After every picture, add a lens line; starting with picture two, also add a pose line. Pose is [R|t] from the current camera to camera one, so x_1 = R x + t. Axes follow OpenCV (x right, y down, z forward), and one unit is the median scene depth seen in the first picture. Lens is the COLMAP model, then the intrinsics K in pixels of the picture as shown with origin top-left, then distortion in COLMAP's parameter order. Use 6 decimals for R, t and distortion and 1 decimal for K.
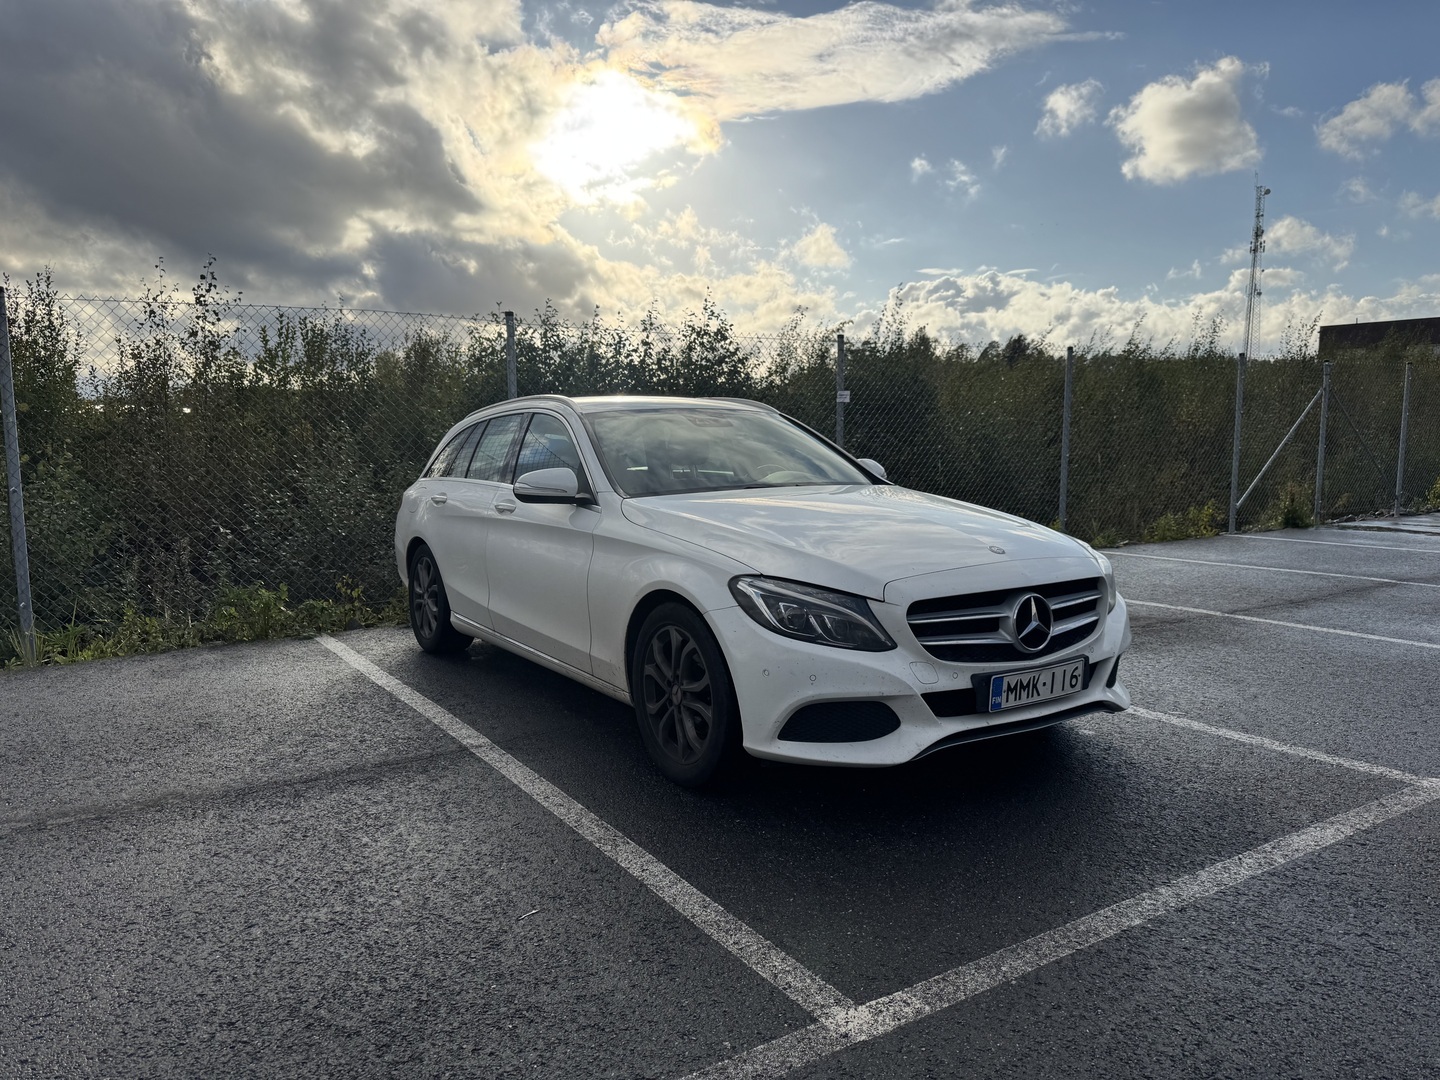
lens RADIAL K [[1017.0, 0, 715.8], [0, 1017.0, 540.4], [0, 0, 1]] dist [0.010564, 0.003266]
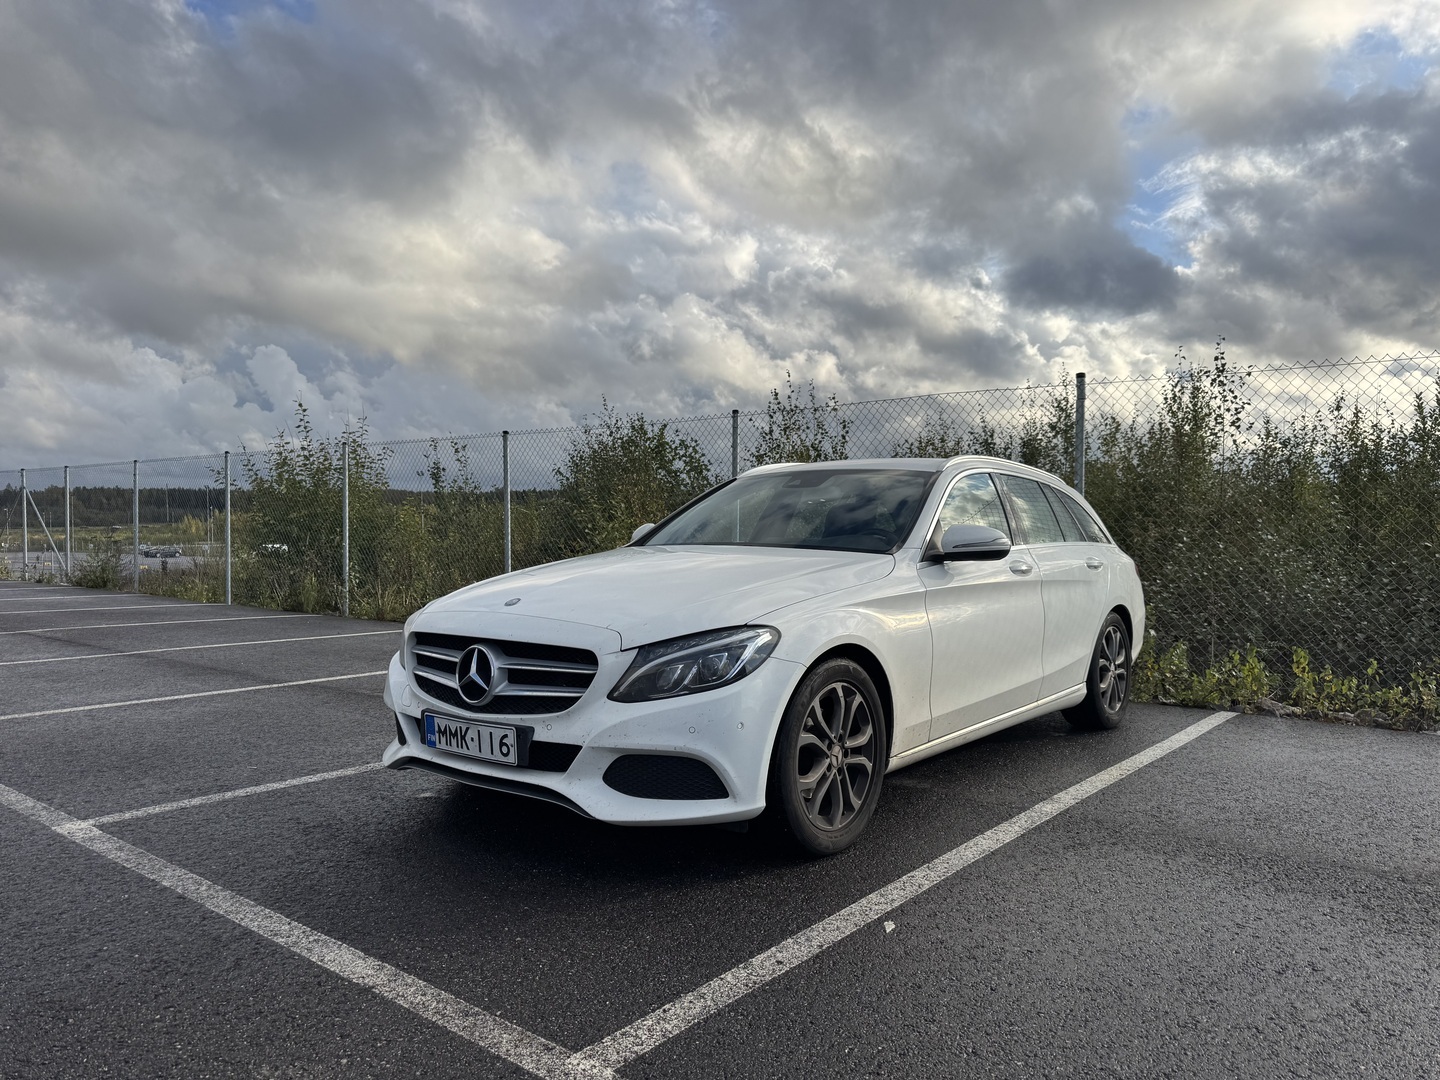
lens RADIAL K [[1017.0, 0, 718.3], [0, 1017.0, 538.4], [0, 0, 1]] dist [0.010564, 0.003266]
pose [[0.300634, 0.004943, -0.953727, 1.356853], [-0.097741, 0.994881, -0.025653, -0.048810], [0.948718, 0.100930, 0.299578, 0.940810]]
